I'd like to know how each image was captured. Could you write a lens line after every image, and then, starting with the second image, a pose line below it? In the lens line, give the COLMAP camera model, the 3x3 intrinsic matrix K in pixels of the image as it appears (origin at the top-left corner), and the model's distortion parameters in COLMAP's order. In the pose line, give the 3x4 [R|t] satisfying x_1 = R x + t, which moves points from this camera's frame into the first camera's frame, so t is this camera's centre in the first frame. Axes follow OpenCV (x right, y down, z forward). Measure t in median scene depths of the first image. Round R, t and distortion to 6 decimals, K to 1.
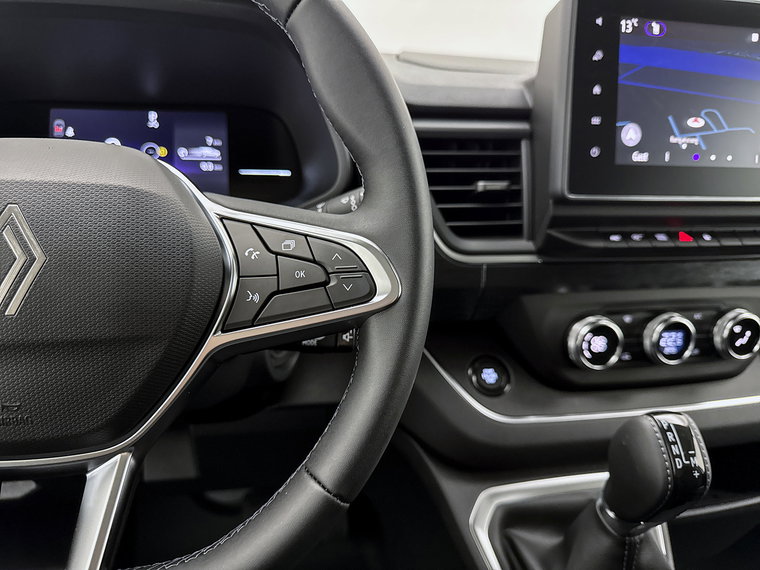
lens RADIAL K [[565.0, 0, 380.0], [0, 565.0, 285.0], [0, 0, 1]] dist [-0.024254, -0.000197]
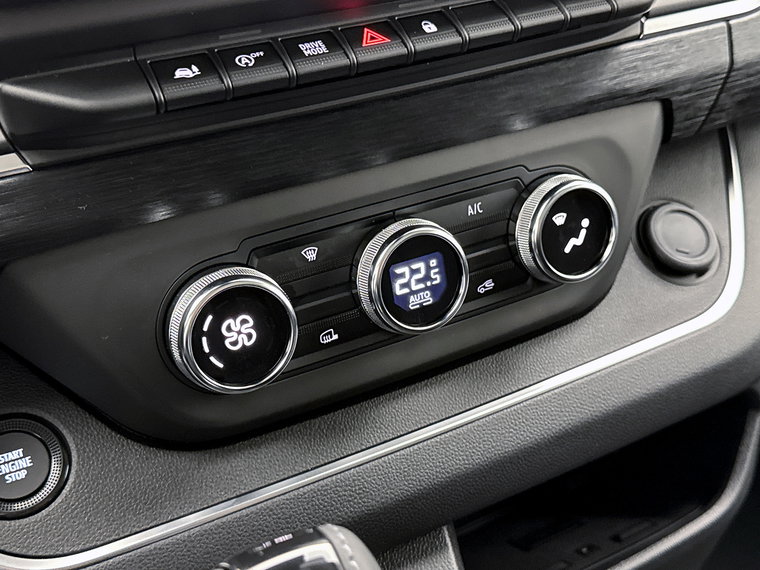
lens RADIAL K [[896.6, 0, 380.0], [0, 896.6, 285.0], [0, 0, 1]] dist [0.209429, -0.575829]
pose [[0.956631, -0.226849, 0.182748, 0.388702], [0.203713, 0.969403, 0.136961, 0.000110], [-0.208226, -0.093793, 0.973573, 0.339309]]
